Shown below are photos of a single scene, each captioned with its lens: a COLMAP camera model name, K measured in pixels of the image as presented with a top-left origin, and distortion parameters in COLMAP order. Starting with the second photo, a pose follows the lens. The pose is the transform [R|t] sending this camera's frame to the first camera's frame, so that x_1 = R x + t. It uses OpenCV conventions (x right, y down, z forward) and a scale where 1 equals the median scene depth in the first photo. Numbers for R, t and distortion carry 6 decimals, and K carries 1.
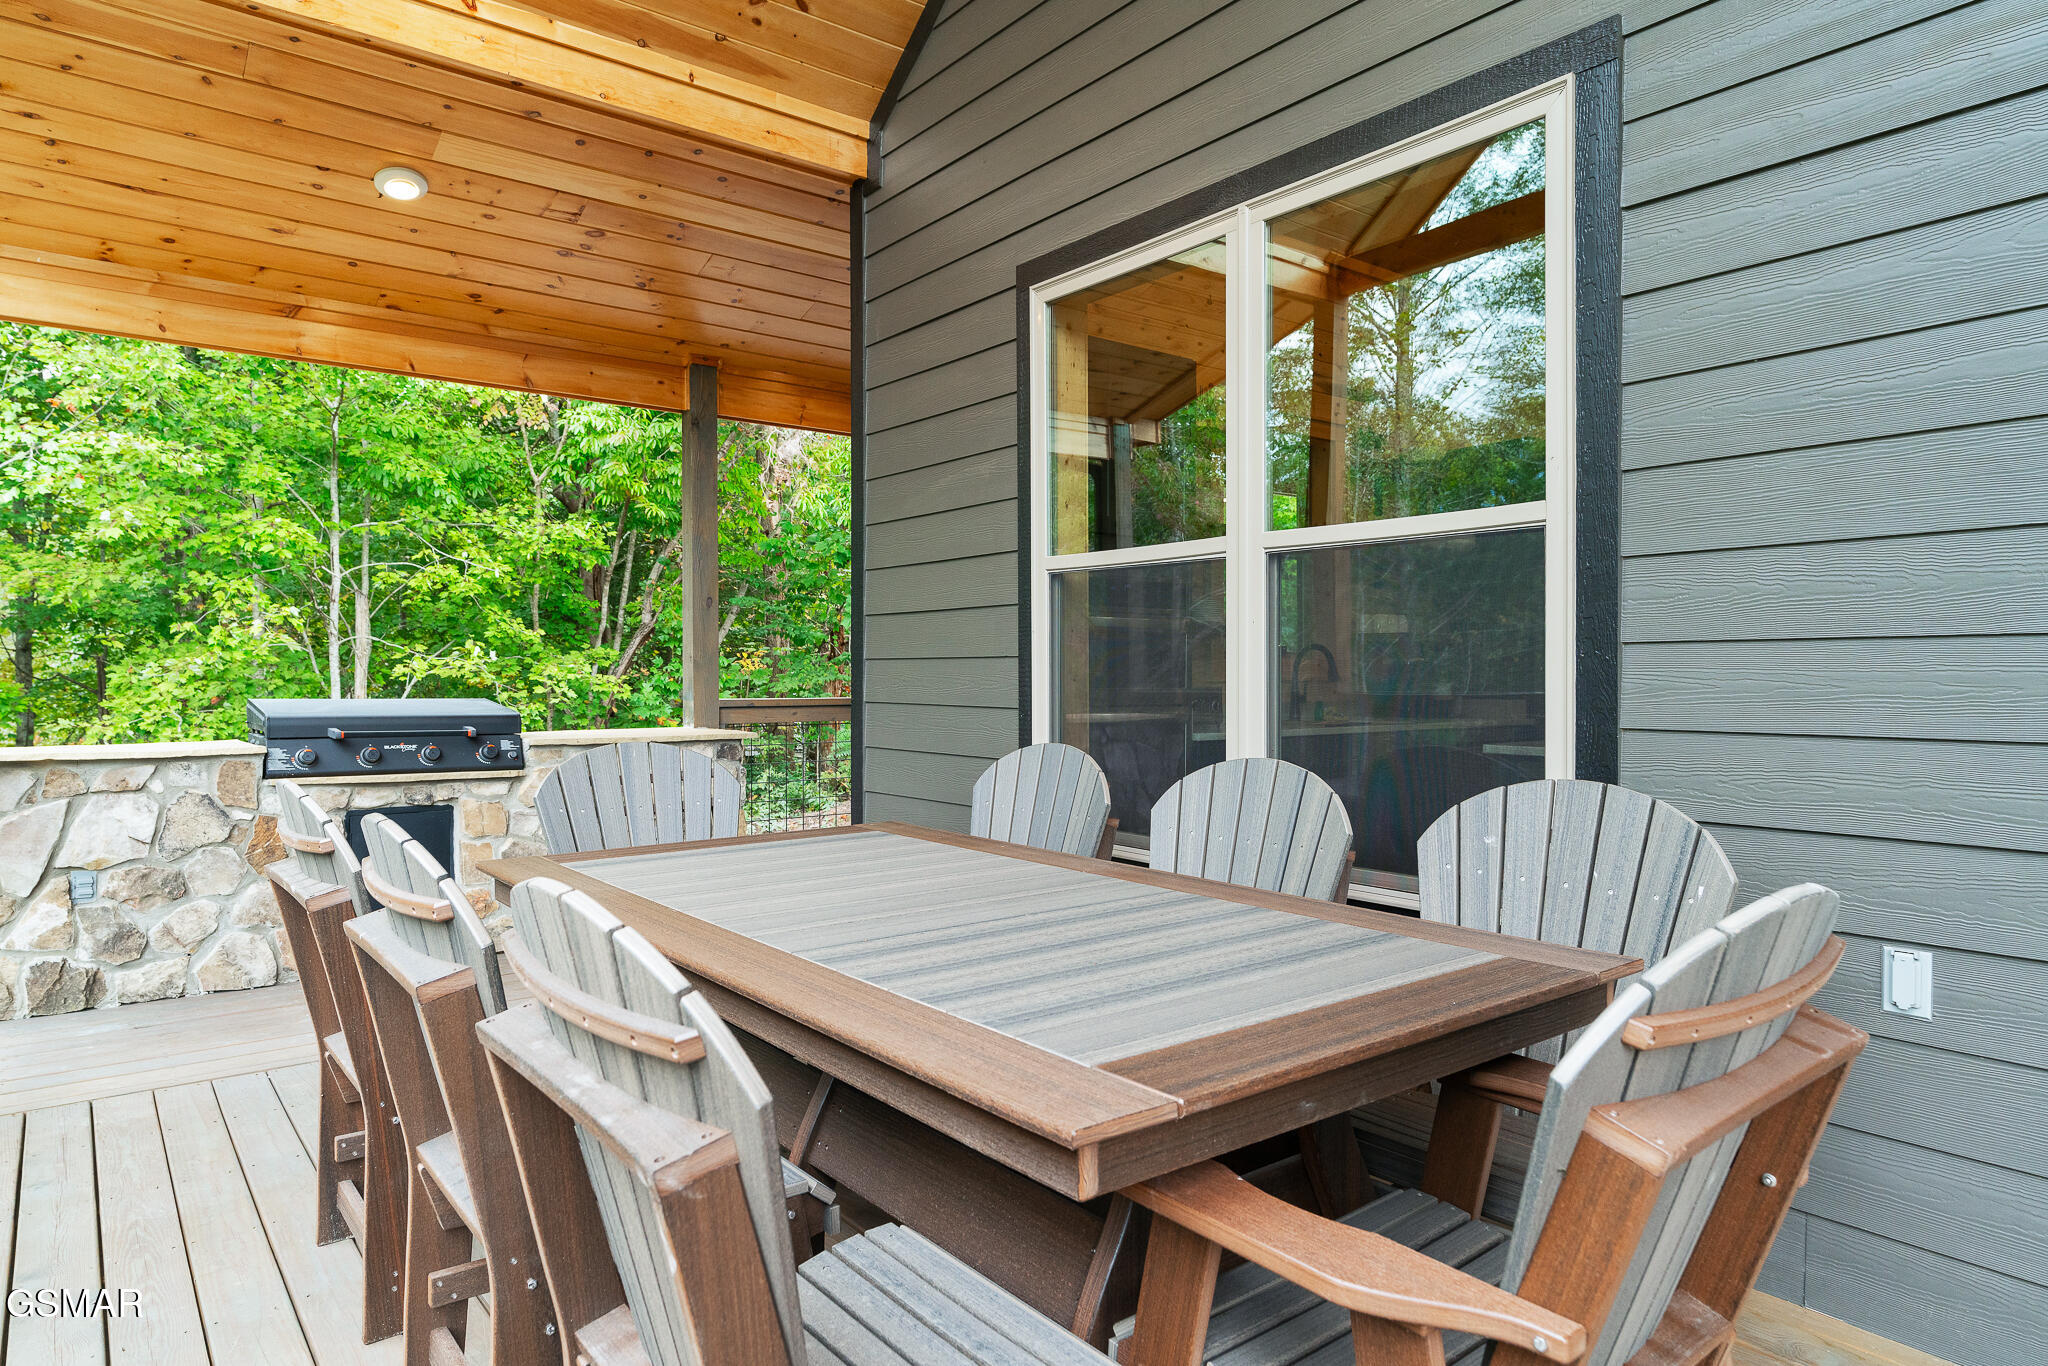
lens RADIAL K [[1284.8, 0, 1044.0], [0, 1284.8, 675.2], [0, 0, 1]] dist [-0.000932, 0.004300]
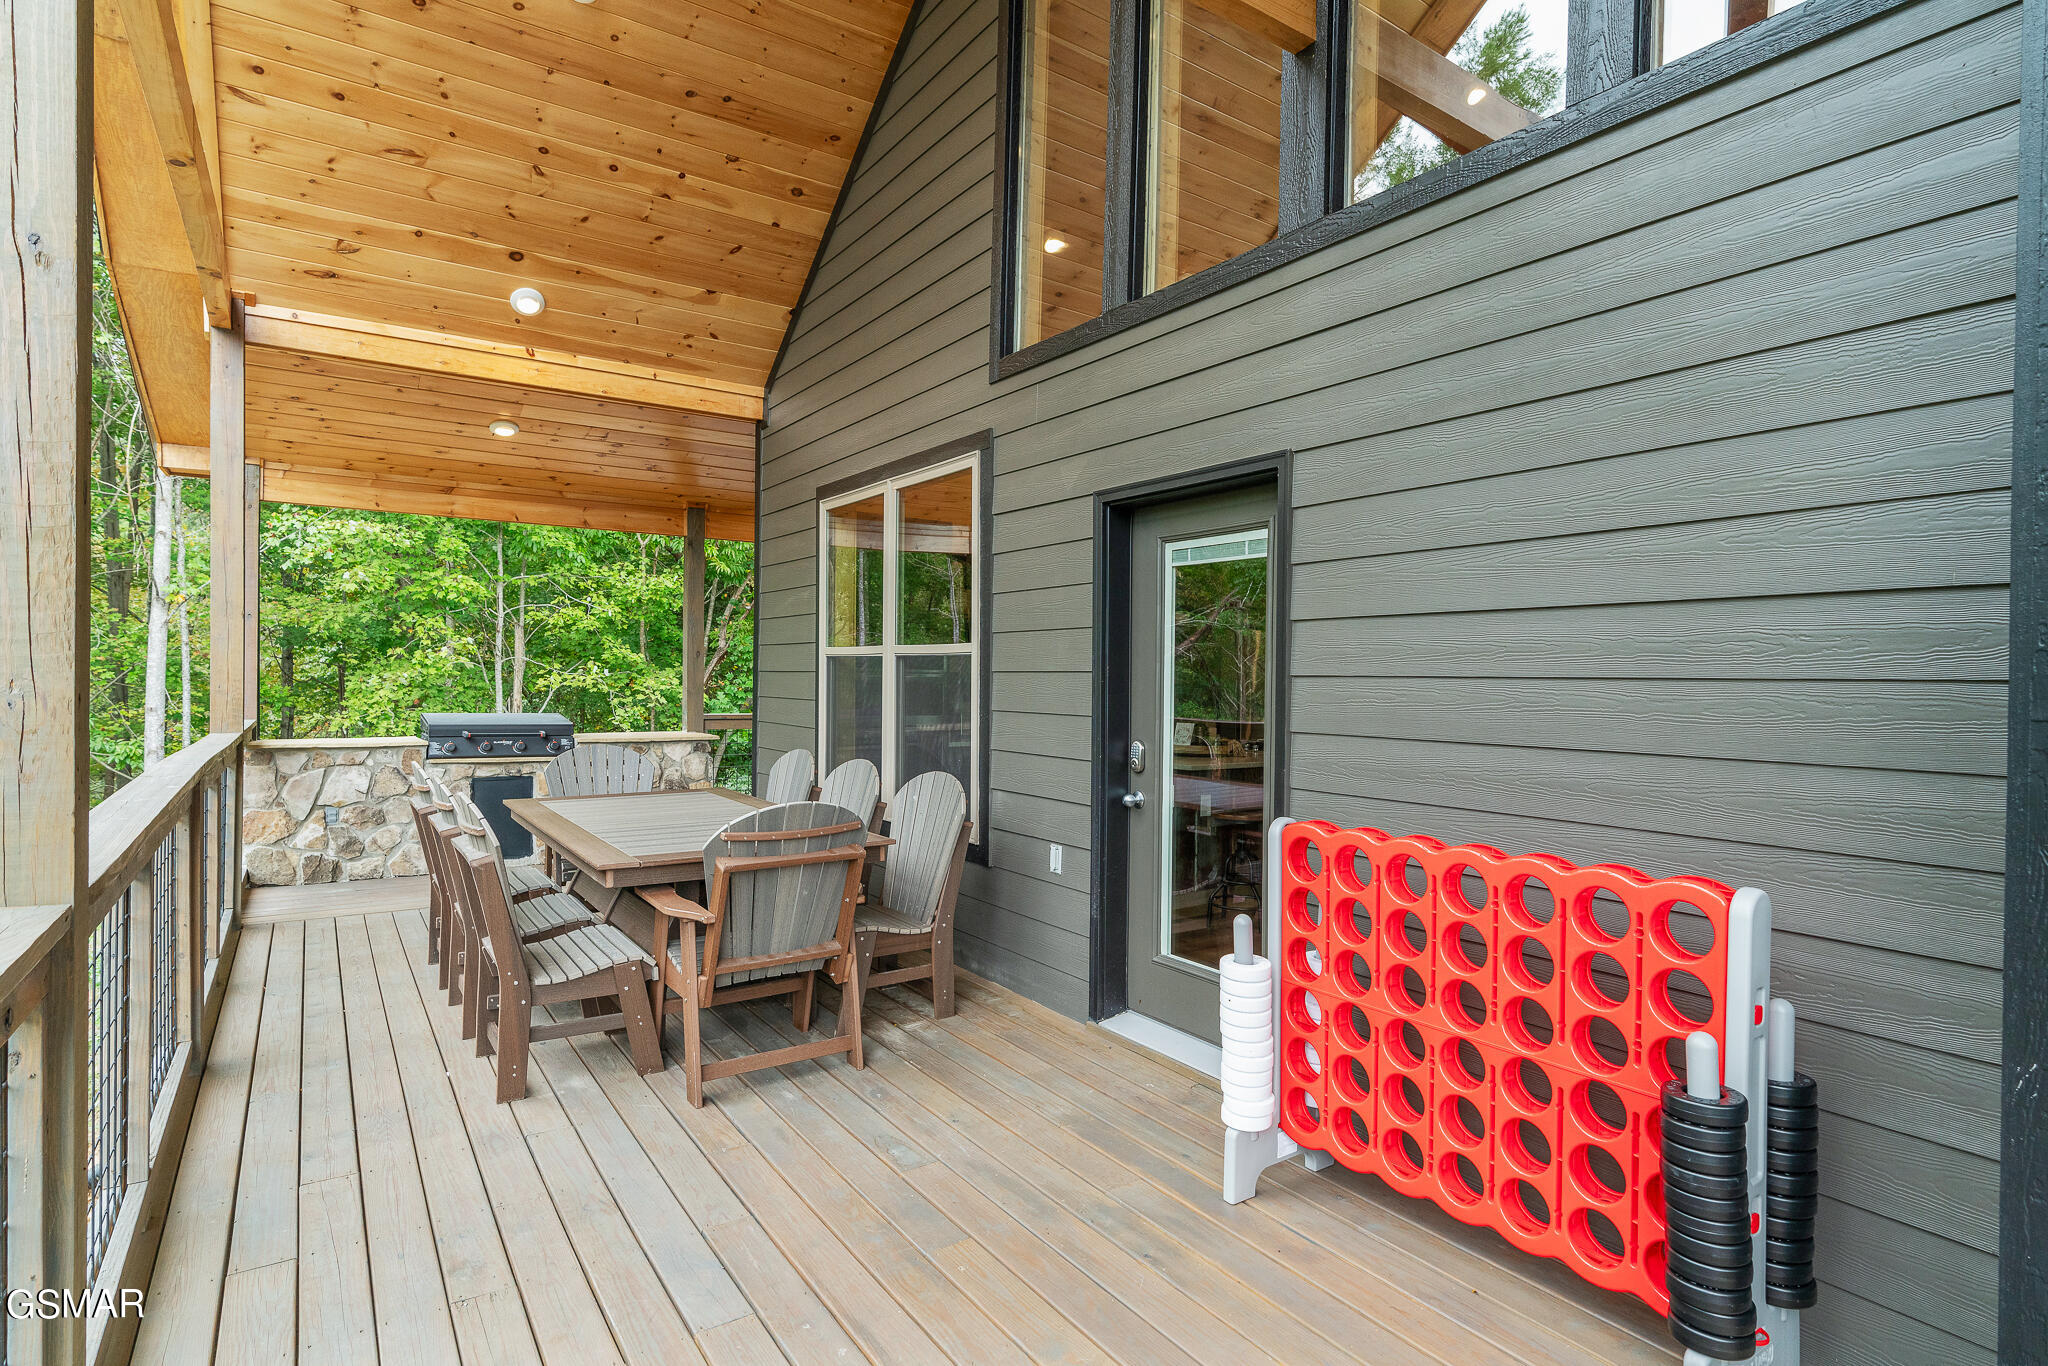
lens RADIAL K [[1048.1, 0, 986.5], [0, 1048.1, 676.6], [0, 0, 1]] dist [-0.005675, 0.001369]
pose [[0.996736, 0.011009, -0.079982, 0.088800], [-0.011481, 0.999919, -0.005446, -0.010985], [0.079916, 0.006347, 0.996781, -0.121894]]
